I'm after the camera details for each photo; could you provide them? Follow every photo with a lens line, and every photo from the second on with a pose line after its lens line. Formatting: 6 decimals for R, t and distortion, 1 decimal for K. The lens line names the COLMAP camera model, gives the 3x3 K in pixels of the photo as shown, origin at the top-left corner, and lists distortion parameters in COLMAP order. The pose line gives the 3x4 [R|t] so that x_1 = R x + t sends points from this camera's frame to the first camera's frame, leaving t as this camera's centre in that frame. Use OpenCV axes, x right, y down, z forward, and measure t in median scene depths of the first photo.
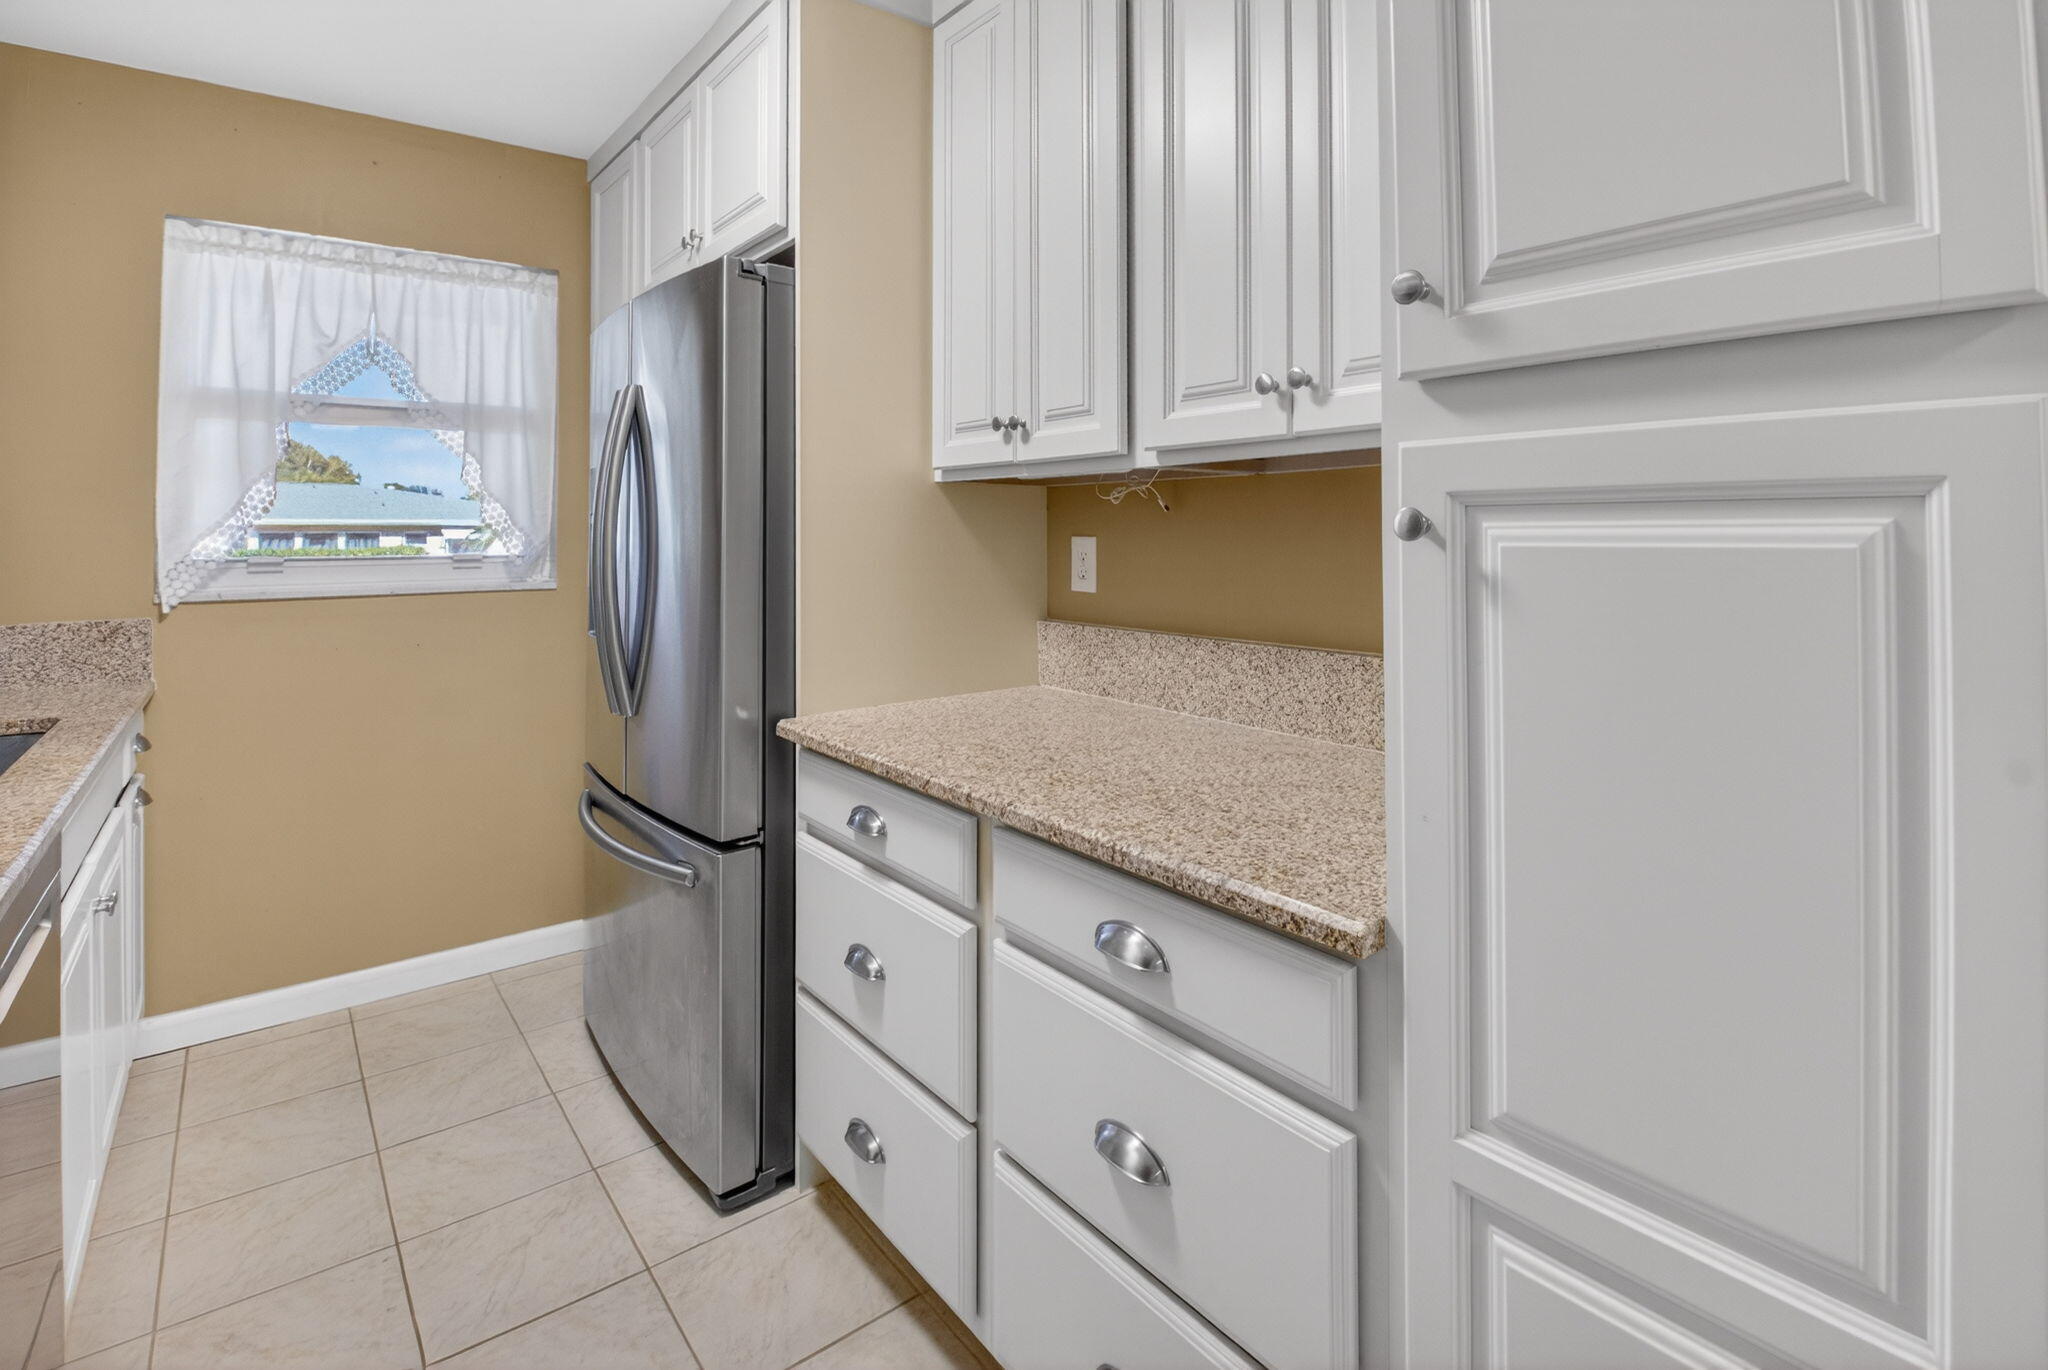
lens RADIAL K [[942.3, 0, 1032.9], [0, 942.3, 514.3], [0, 0, 1]] dist [0.002998, -0.015071]
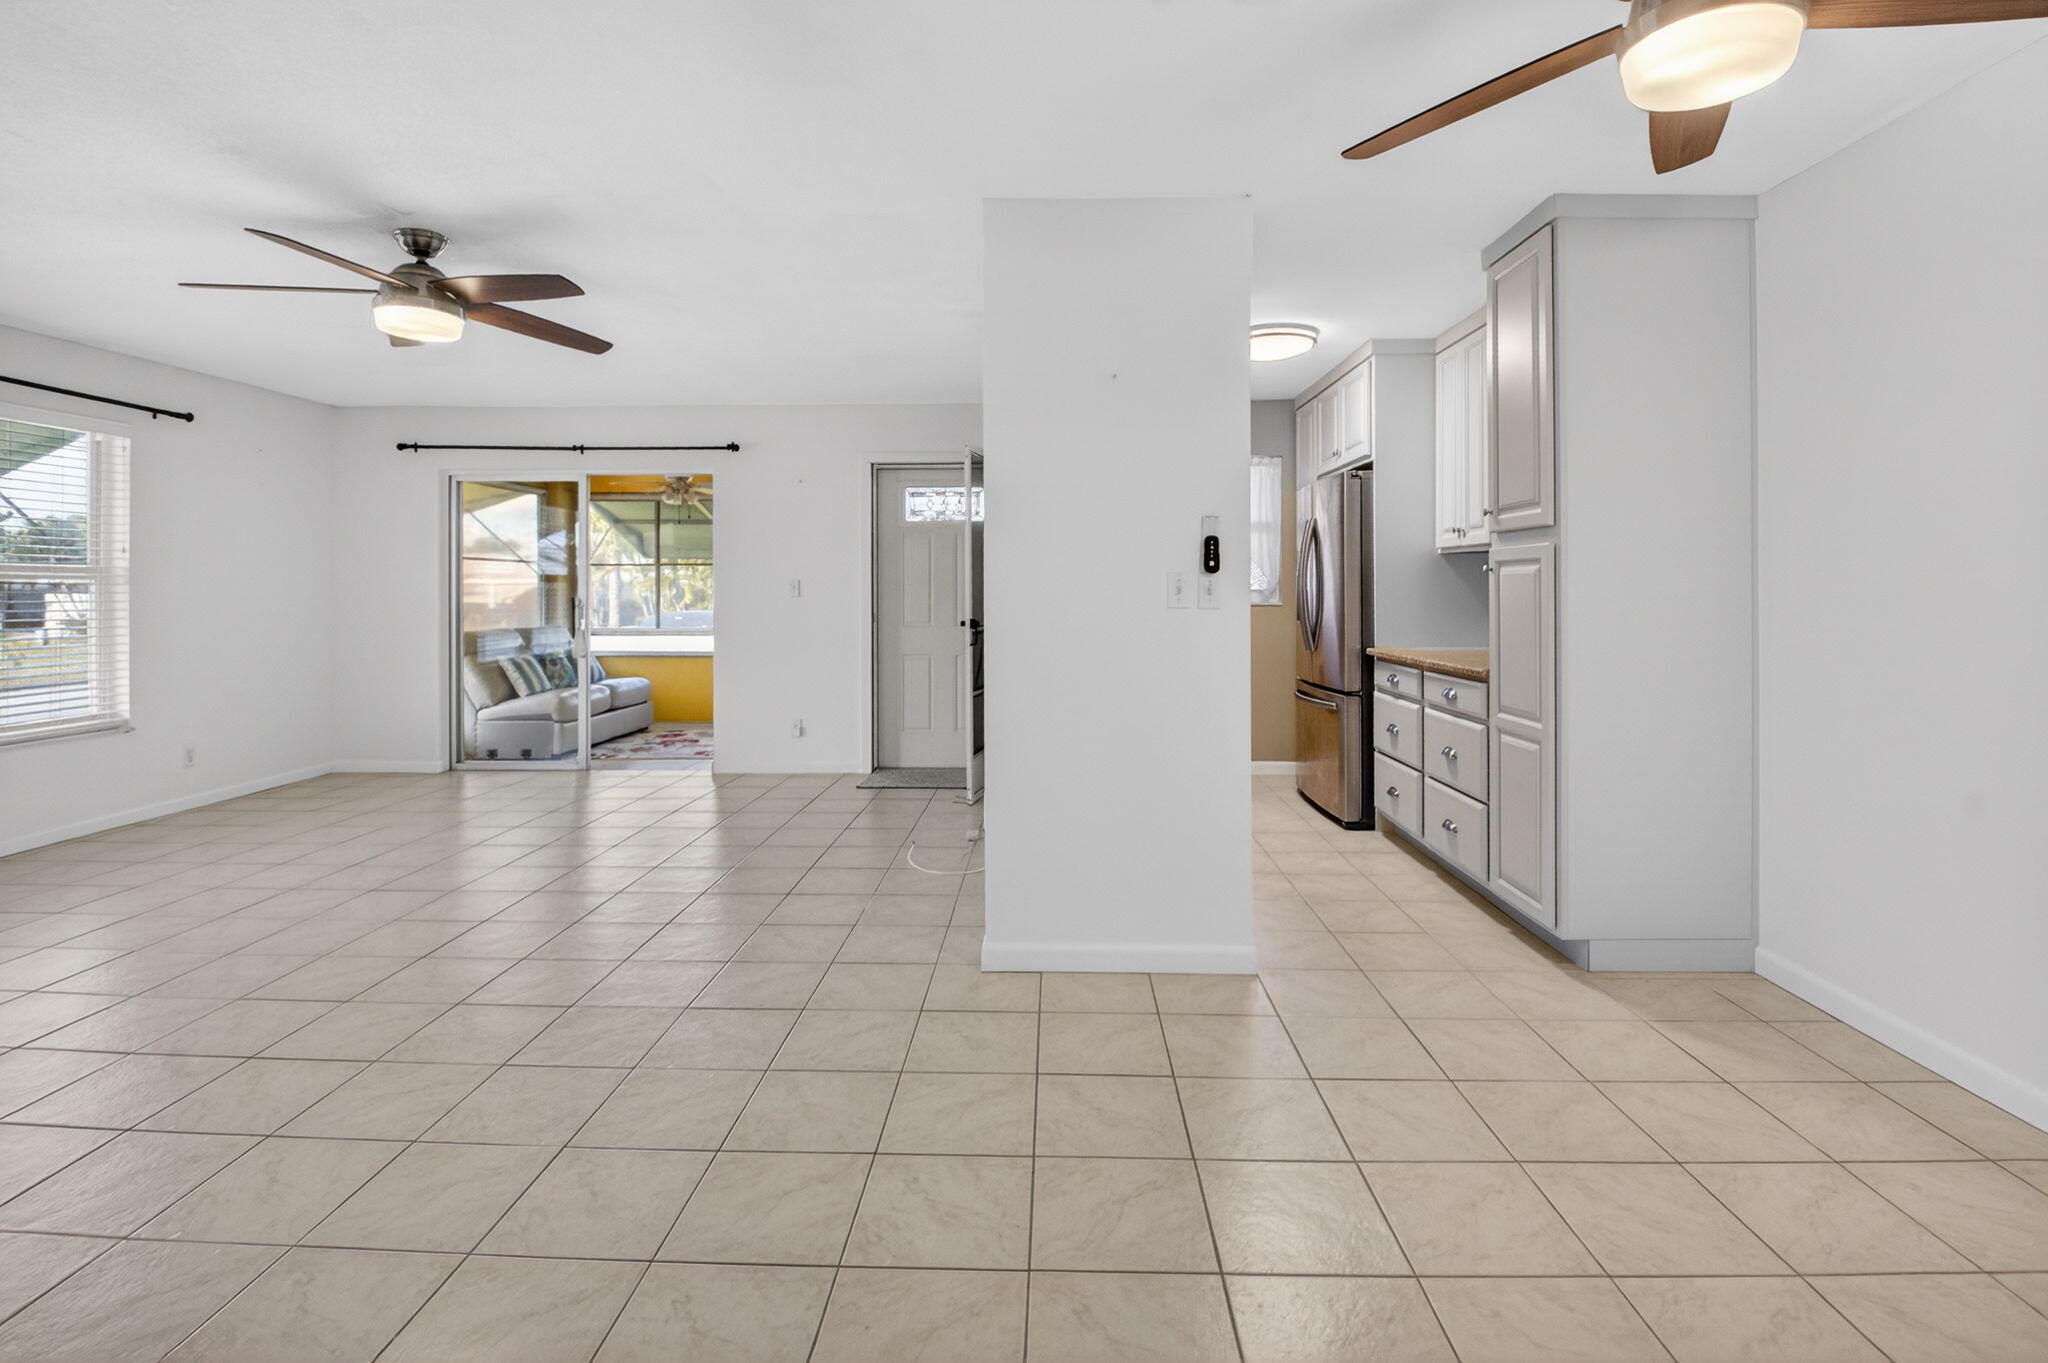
lens RADIAL K [[942.3, 0, 1046.2], [0, 942.3, 590.2], [0, 0, 1]] dist [0.002998, -0.015071]
pose [[0.770221, 0.000238, -0.637777, 0.698292], [0.013601, 0.999766, 0.016799, 0.003783], [0.637632, -0.021613, 0.770038, -1.545319]]
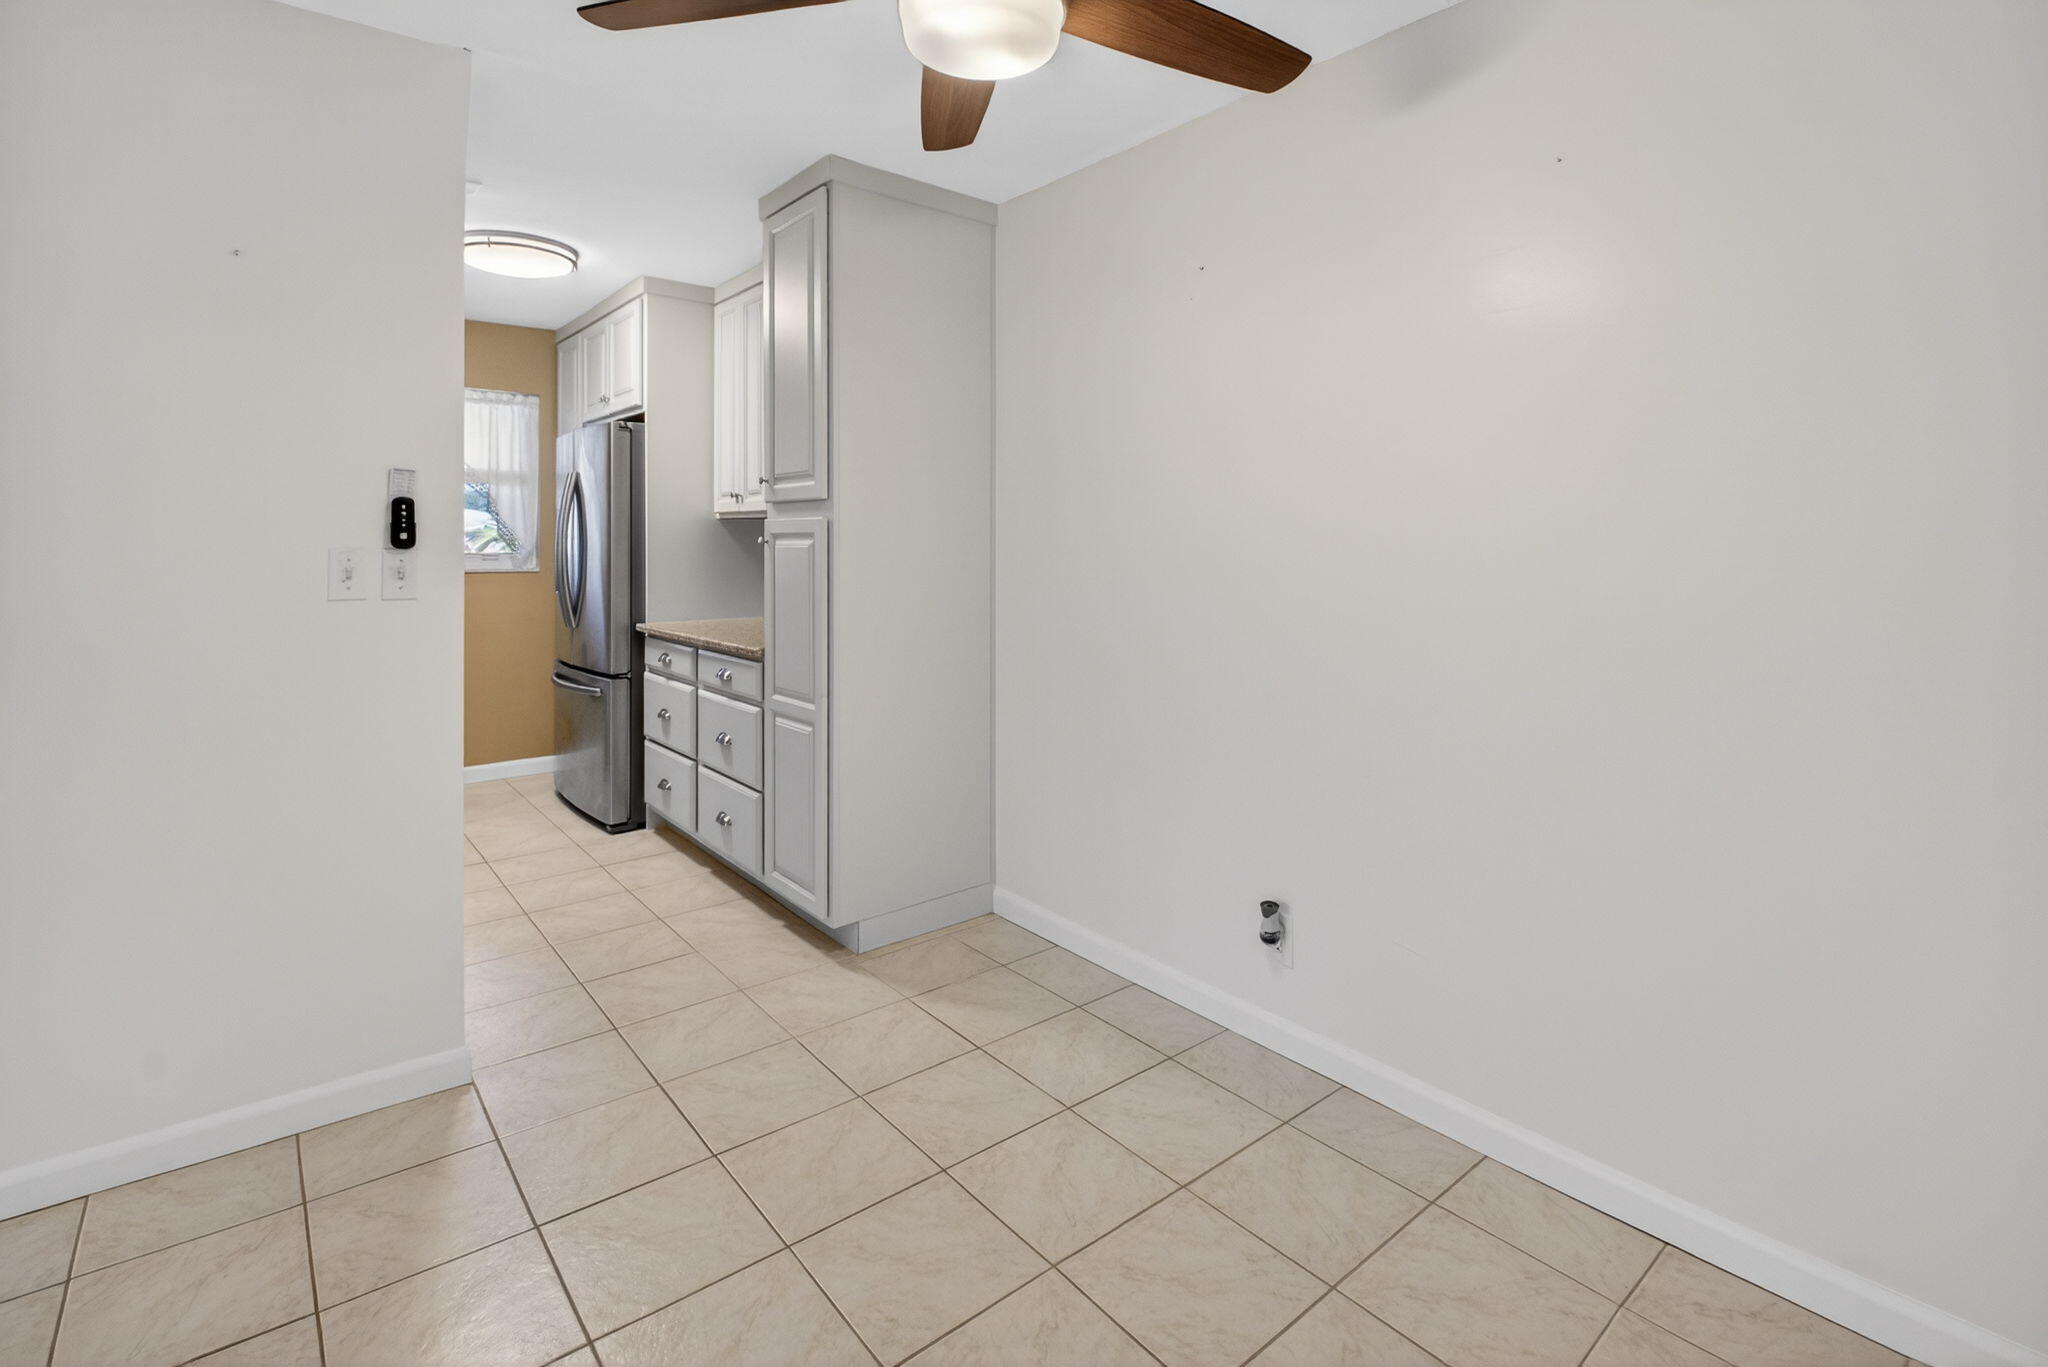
lens RADIAL K [[942.3, 0, 1030.1], [0, 942.3, 539.5], [0, 0, 1]] dist [0.002998, -0.015071]
pose [[0.999899, 0.003772, 0.013695, 0.650358], [-0.004046, 0.999790, 0.020066, -0.035543], [-0.013616, -0.020119, 0.999705, -1.294684]]
